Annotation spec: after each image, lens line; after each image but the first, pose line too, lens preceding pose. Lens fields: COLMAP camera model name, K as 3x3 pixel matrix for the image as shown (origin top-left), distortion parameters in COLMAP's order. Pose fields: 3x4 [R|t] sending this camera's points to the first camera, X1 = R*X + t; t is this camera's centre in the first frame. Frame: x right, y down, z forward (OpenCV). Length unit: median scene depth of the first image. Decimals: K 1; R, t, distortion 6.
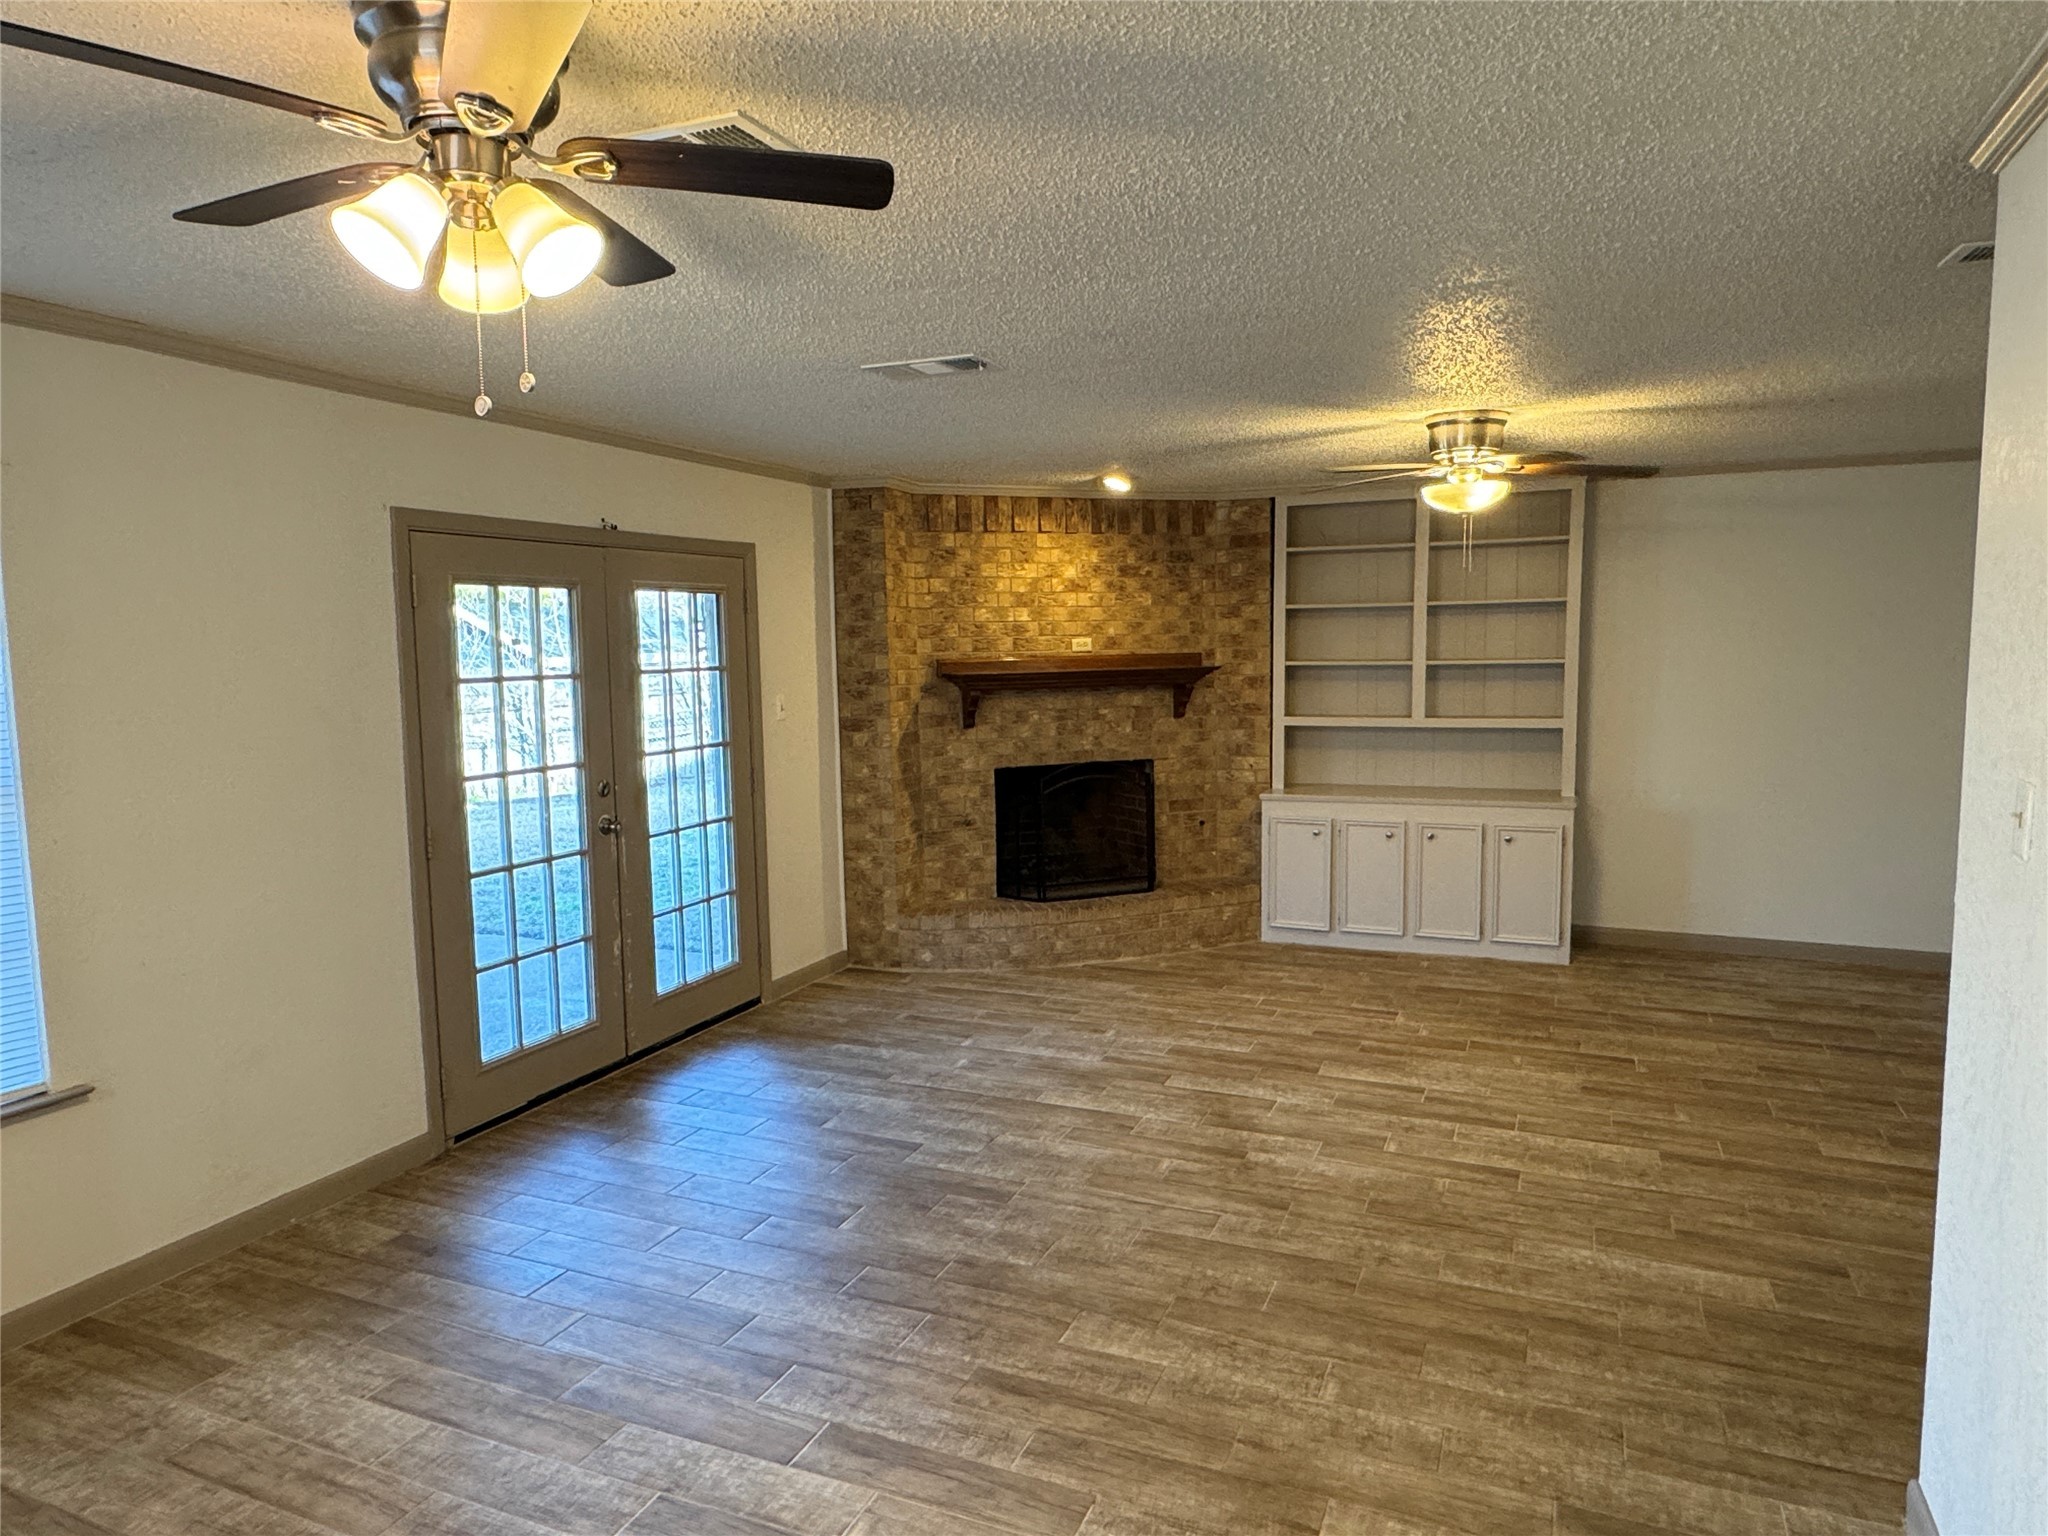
lens RADIAL K [[1290.1, 0, 1024.0], [0, 1290.1, 768.0], [0, 0, 1]] dist [0.000412, 0.000005]
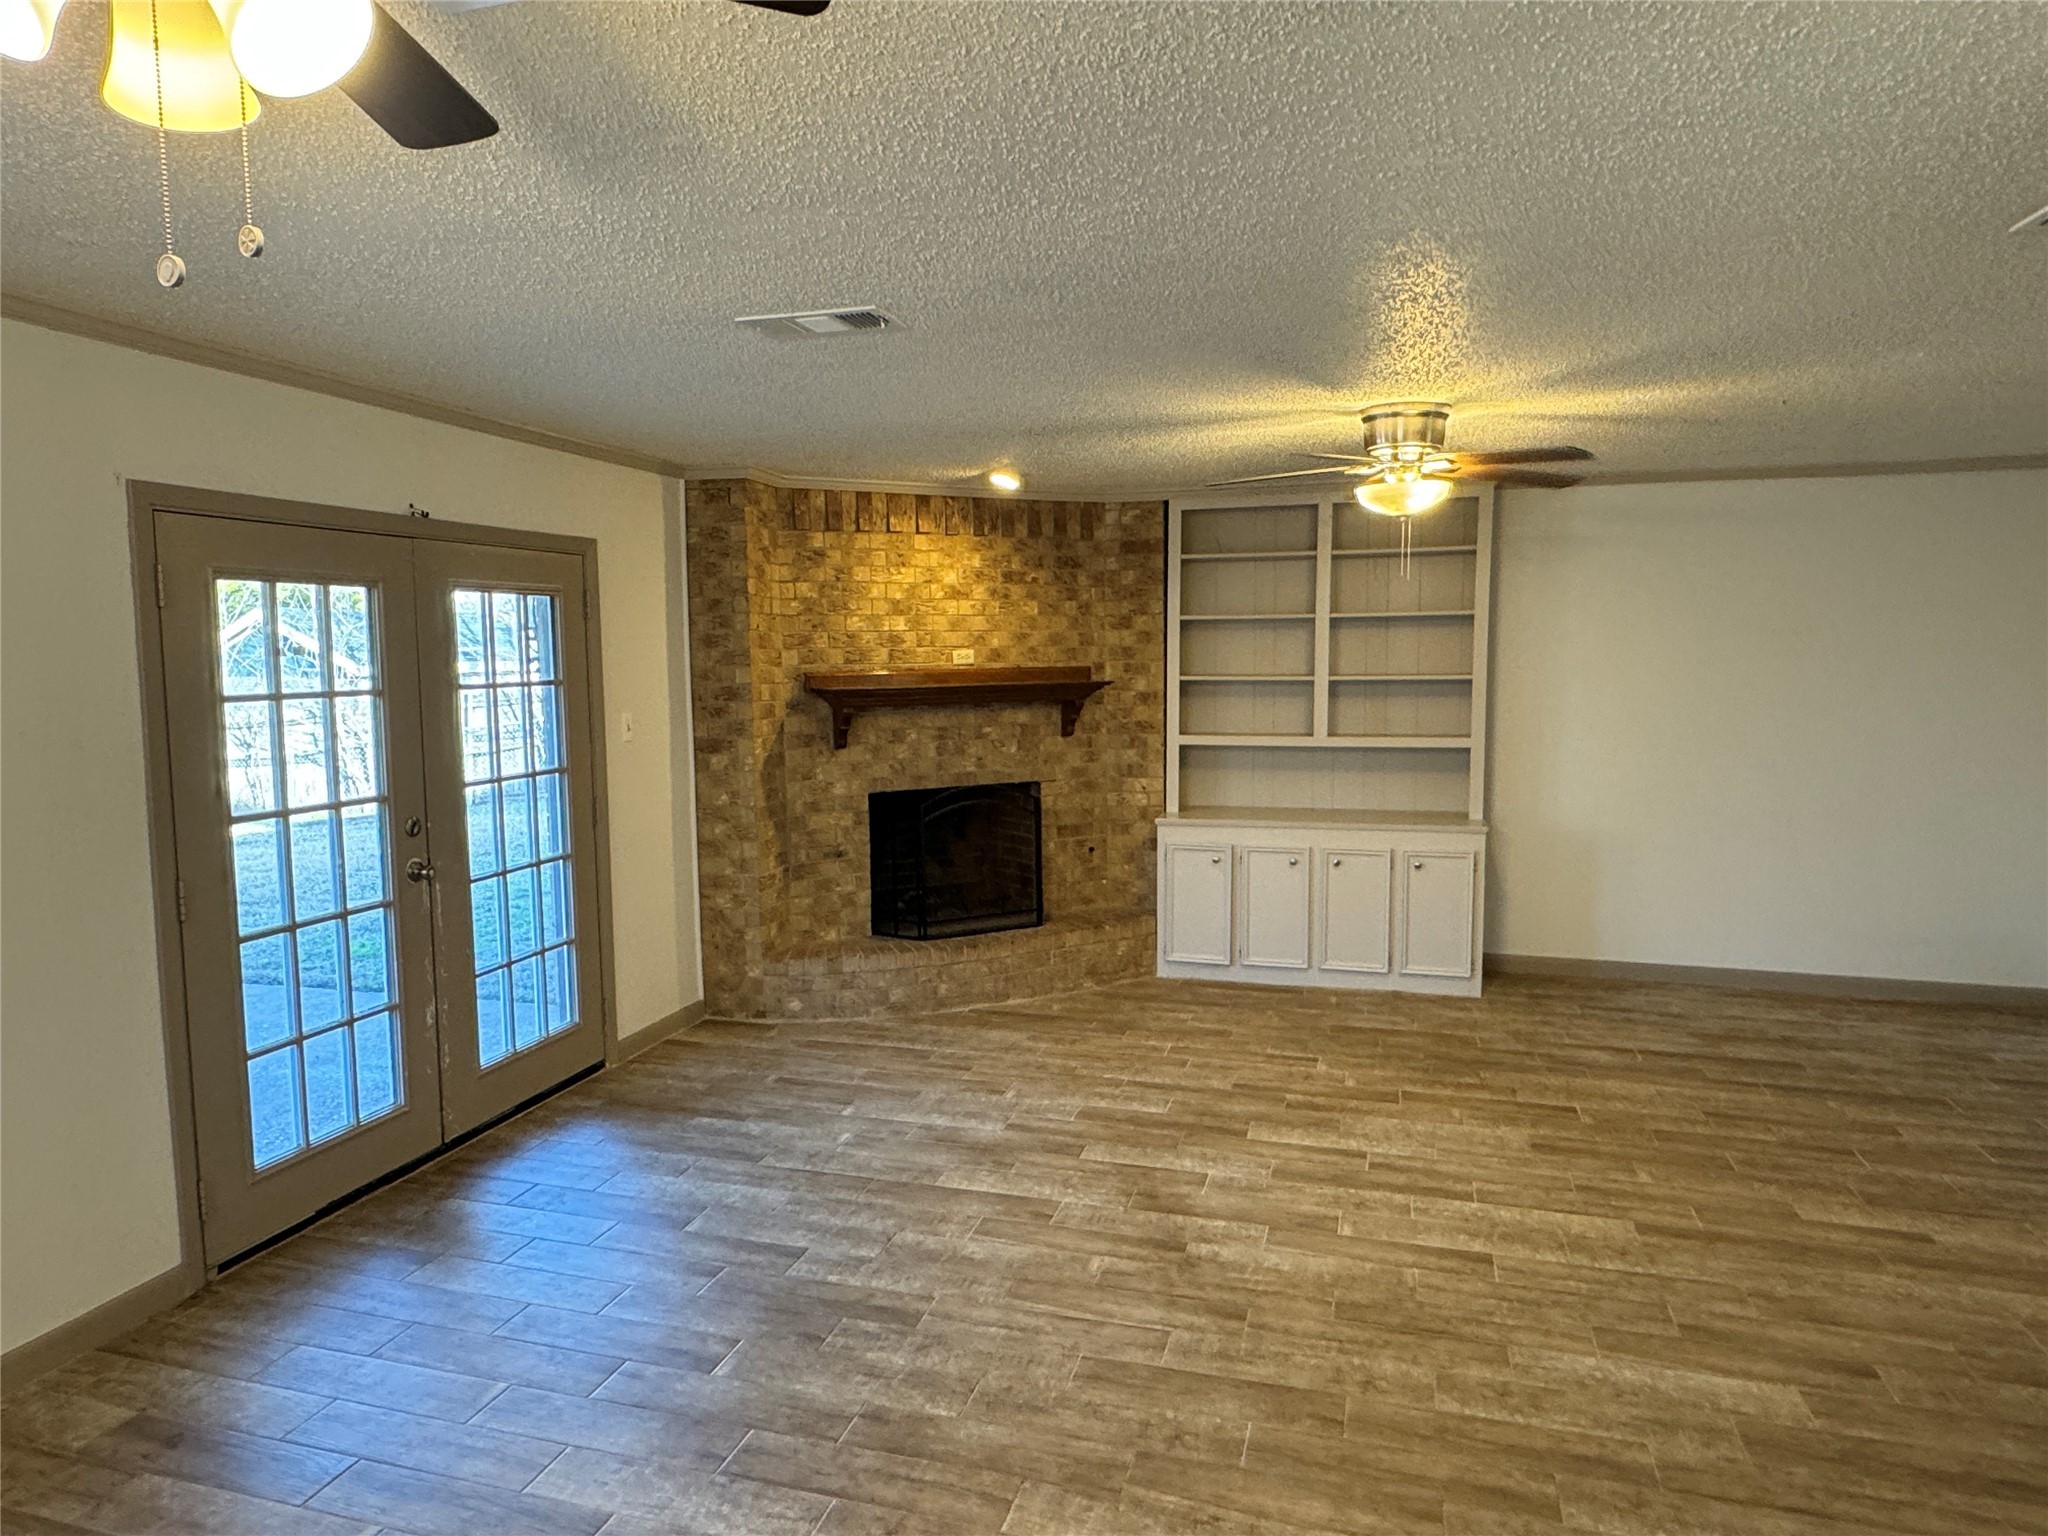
lens RADIAL K [[1287.3, 0, 1014.4], [0, 1287.3, 771.3], [0, 0, 1]] dist [-0.000771, 0.000430]
pose [[0.993442, -0.004377, 0.114255, -0.029926], [0.004965, 0.999976, -0.004869, -0.012406], [-0.114231, 0.005405, 0.993439, 0.112555]]
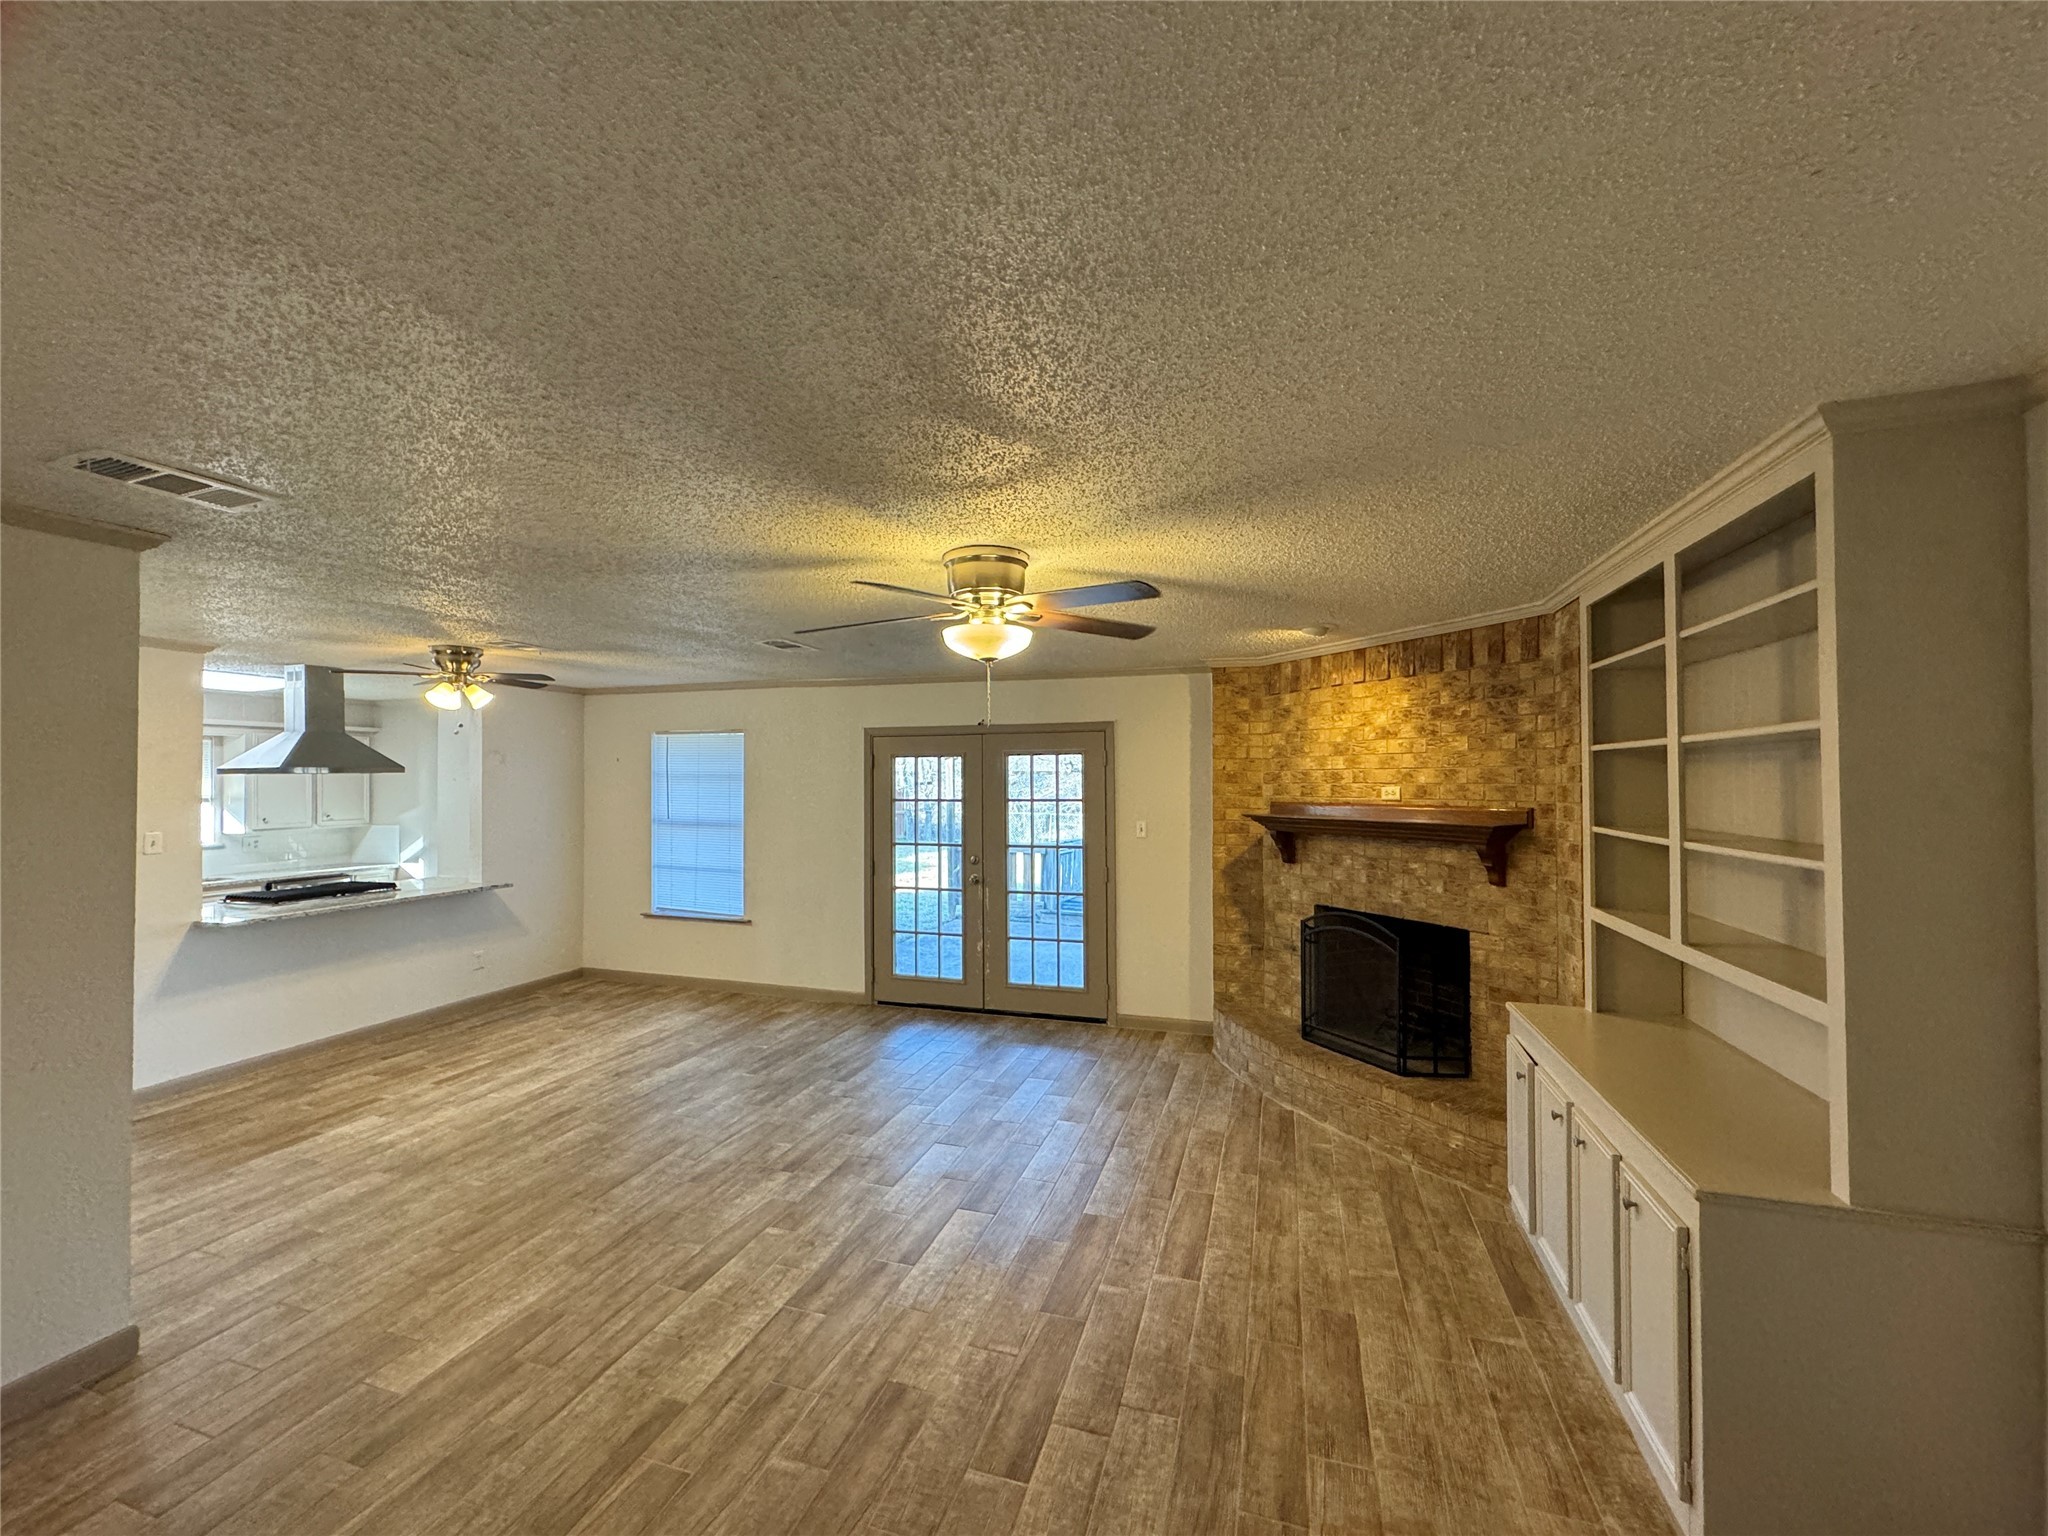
lens RADIAL K [[815.2, 0, 1024.0], [0, 815.2, 768.0], [0, 0, 1]] dist [-0.000812, -0.000078]
pose [[0.093978, 0.000910, -0.995574, 0.781842], [-0.096877, 0.995262, -0.008235, -0.103656], [0.990850, 0.097222, 0.093621, 0.839670]]
